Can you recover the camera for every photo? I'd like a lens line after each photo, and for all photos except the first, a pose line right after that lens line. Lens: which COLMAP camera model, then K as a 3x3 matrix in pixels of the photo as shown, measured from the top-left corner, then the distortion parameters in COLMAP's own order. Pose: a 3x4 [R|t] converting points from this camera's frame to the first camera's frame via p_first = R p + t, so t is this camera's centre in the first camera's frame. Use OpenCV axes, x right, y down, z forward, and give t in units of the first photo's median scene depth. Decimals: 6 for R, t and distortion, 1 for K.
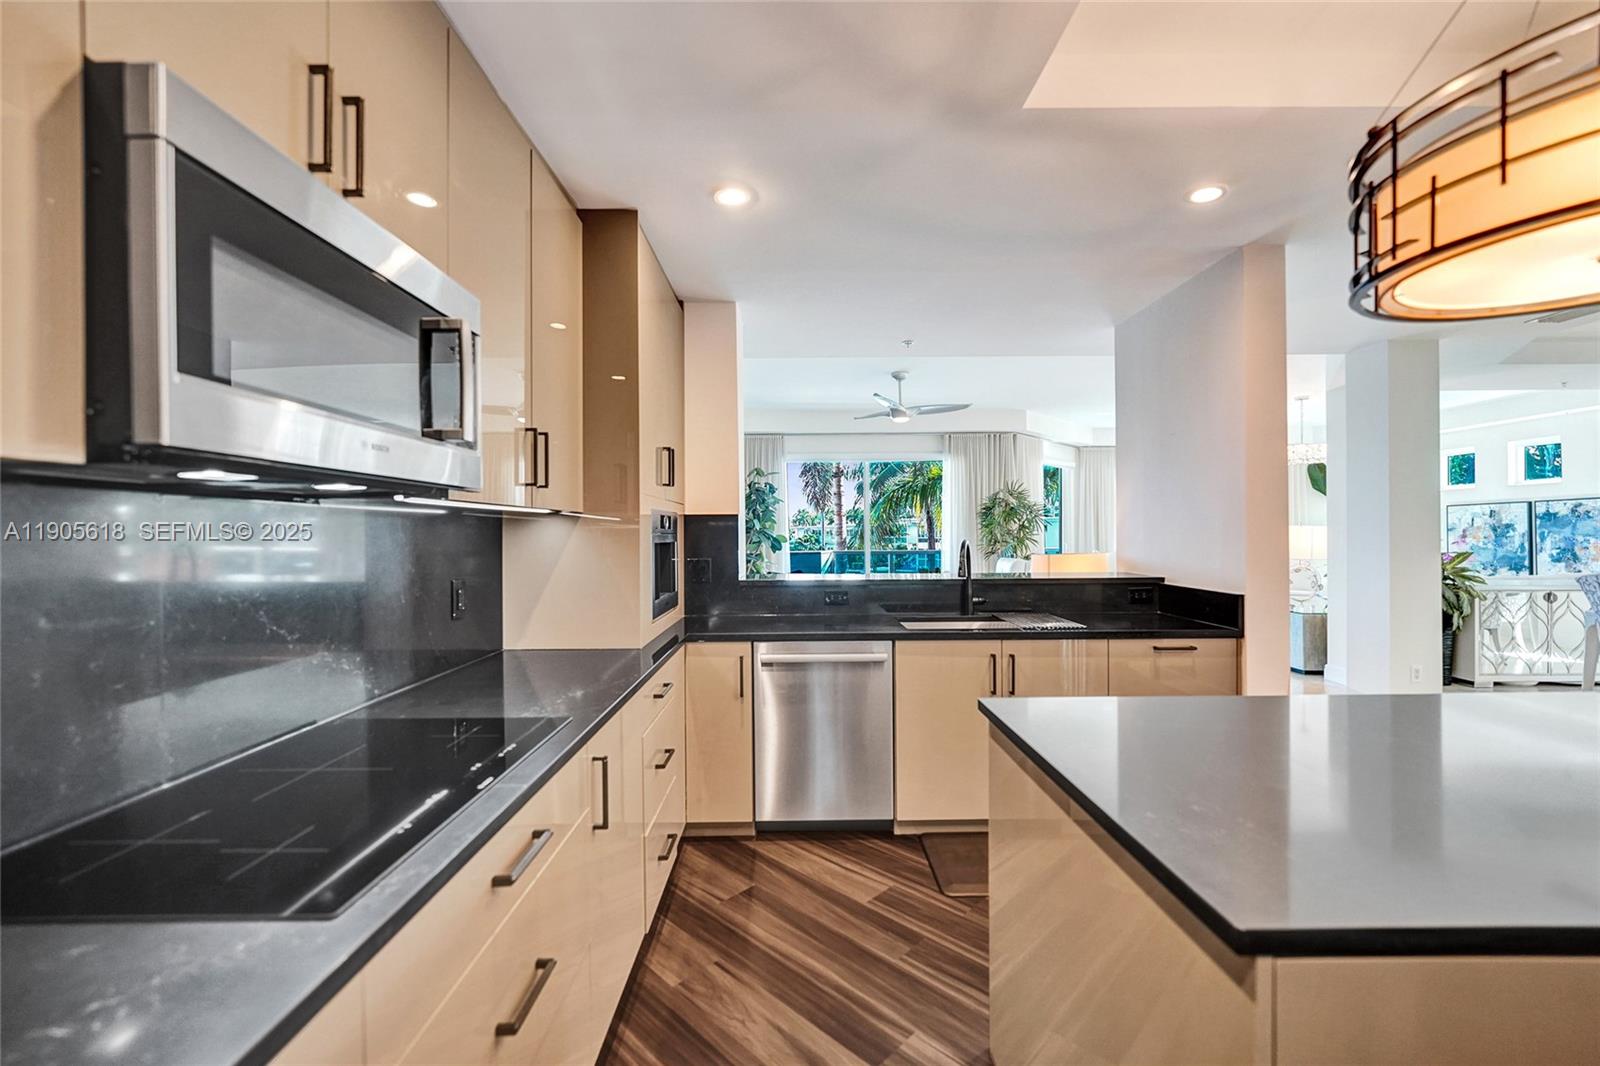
lens RADIAL K [[654.7, 0, 795.9], [0, 654.7, 532.5], [0, 0, 1]] dist [-0.015751, 0.004830]
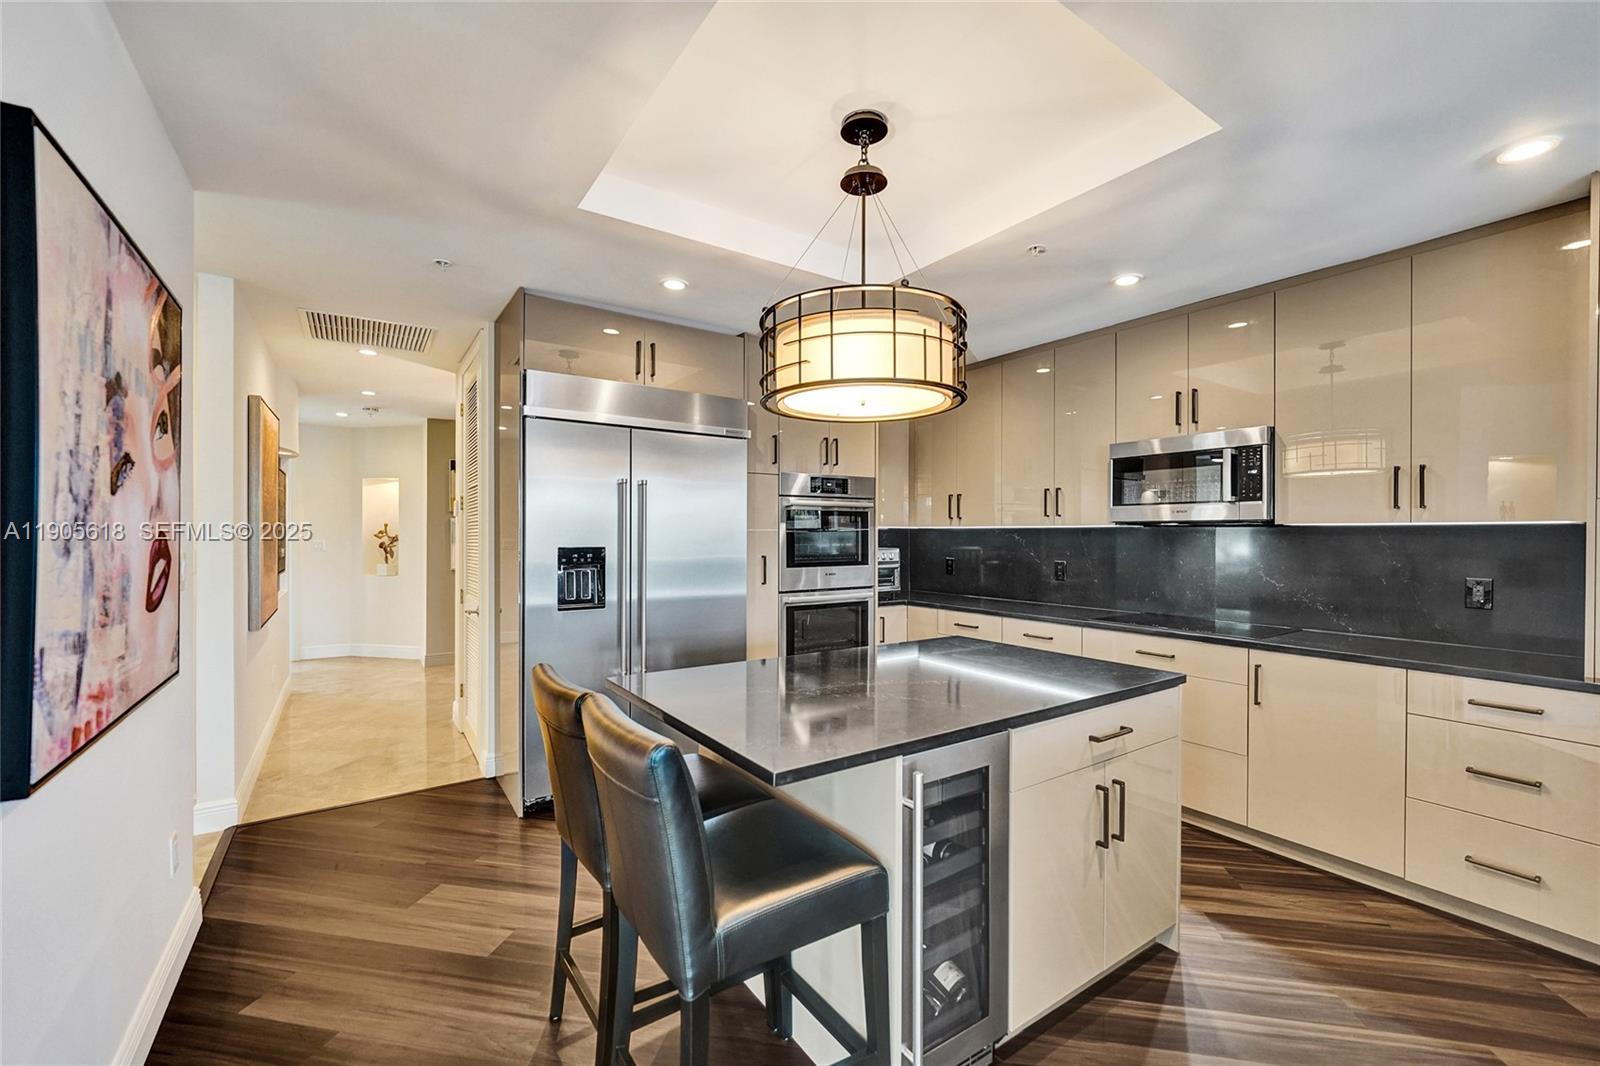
lens RADIAL K [[662.0, 0, 803.2], [0, 662.0, 530.7], [0, 0, 1]] dist [-0.010912, -0.000283]
pose [[-0.830032, 0.000121, -0.557715, 0.553675], [0.002114, 0.999993, -0.002930, -0.007777], [0.557711, -0.003611, -0.830027, 0.565971]]
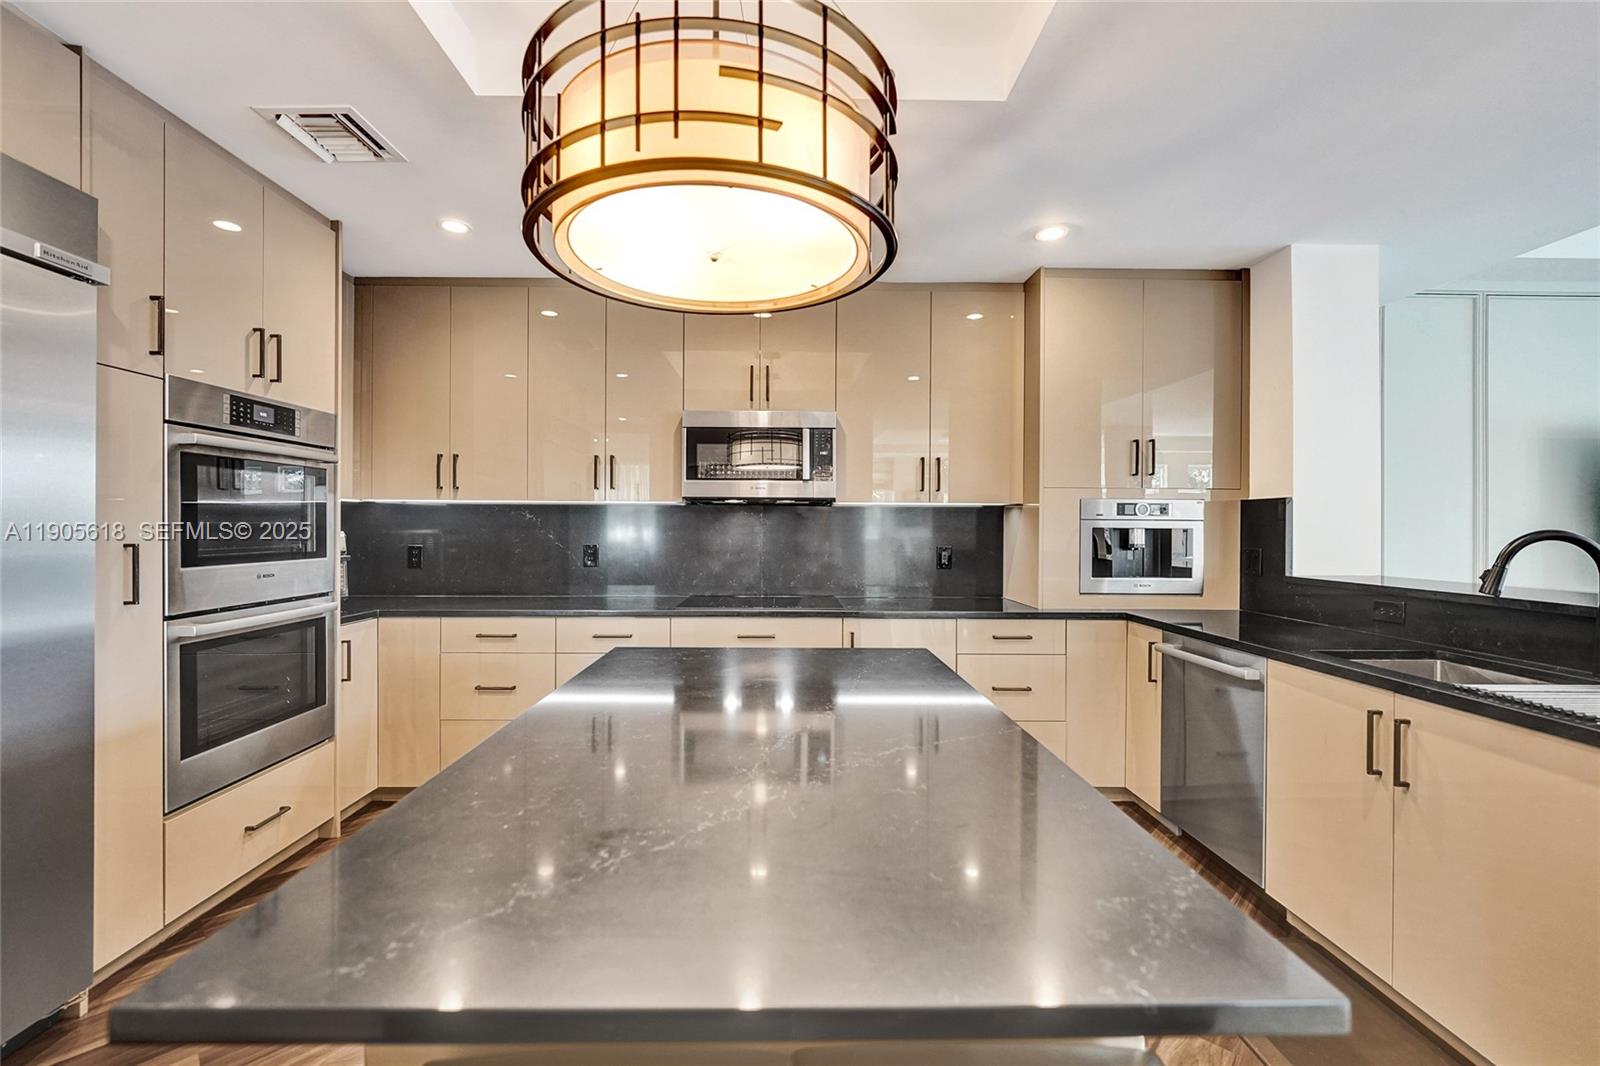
lens RADIAL K [[669.0, 0, 808.0], [0, 669.0, 541.4], [0, 0, 1]] dist [-0.022723, 0.000211]
pose [[0.019445, 0.028108, -0.999416, 0.530198], [-0.005124, 0.999594, 0.028014, 0.005630], [0.999798, 0.004576, 0.019581, 0.257709]]
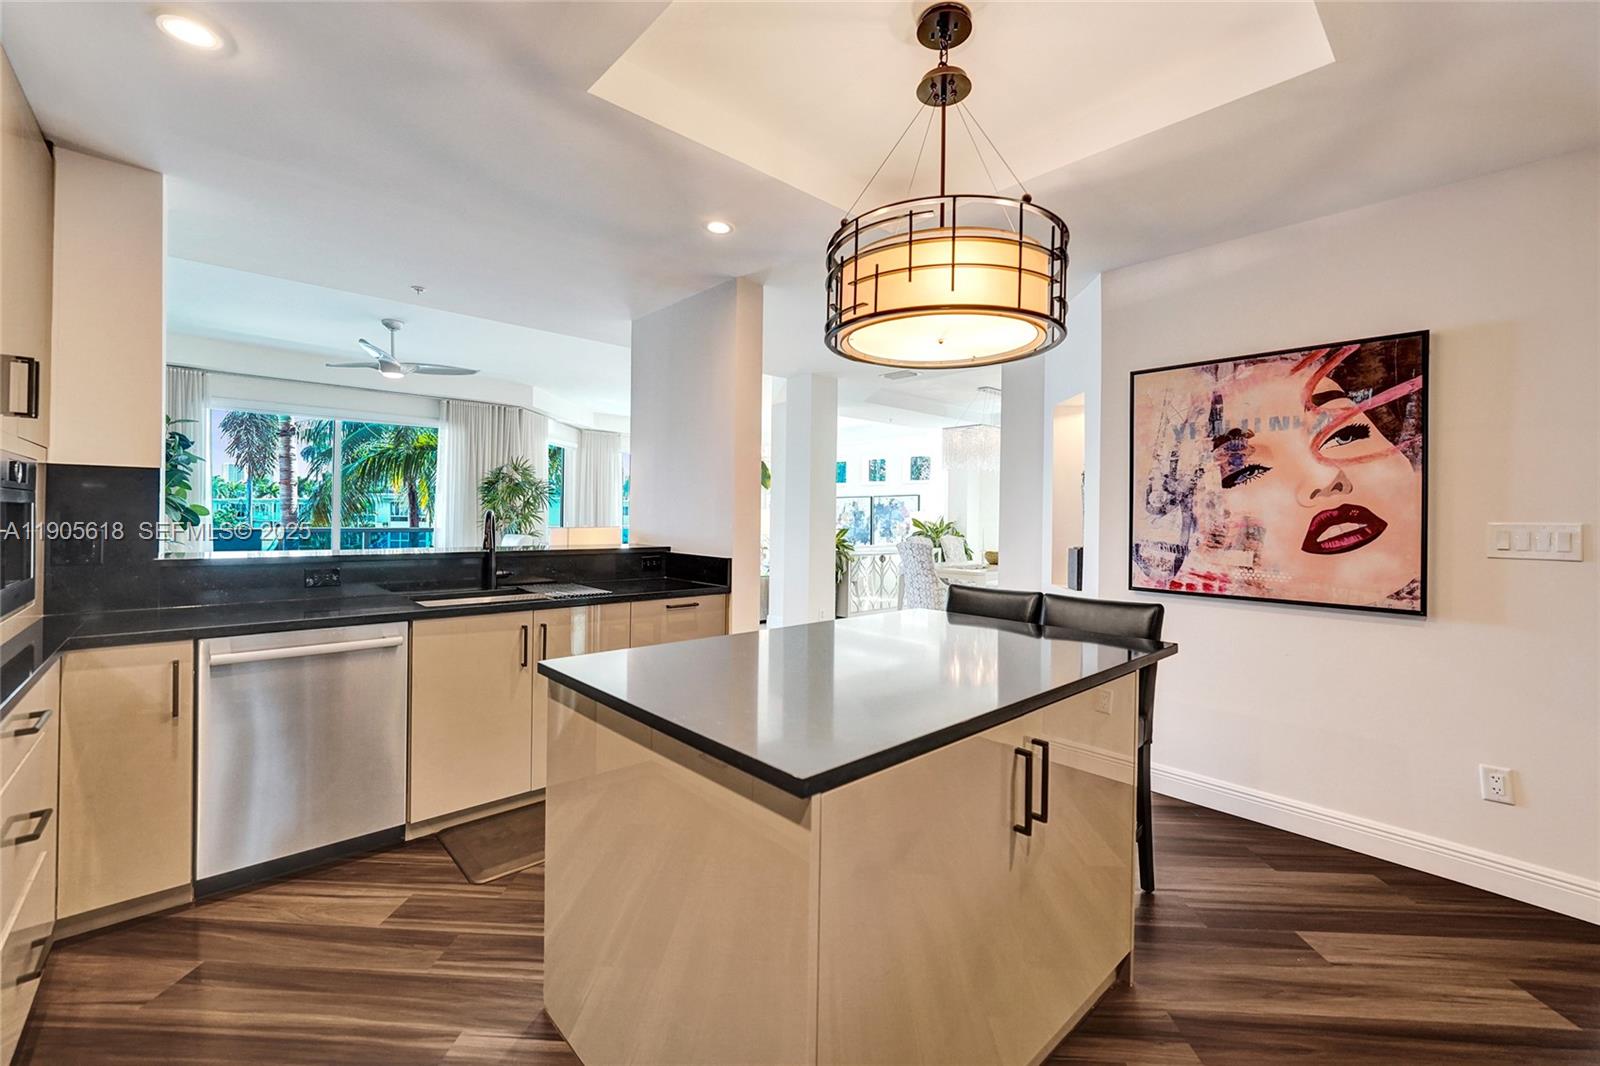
lens RADIAL K [[653.9, 0, 789.8], [0, 653.9, 513.9], [0, 0, 1]] dist [-0.002137, -0.000317]
pose [[0.741986, 0.018636, 0.670156, -0.037704], [-0.019727, 0.999788, -0.005961, 0.009243], [-0.670125, -0.008797, 0.742196, 0.000444]]
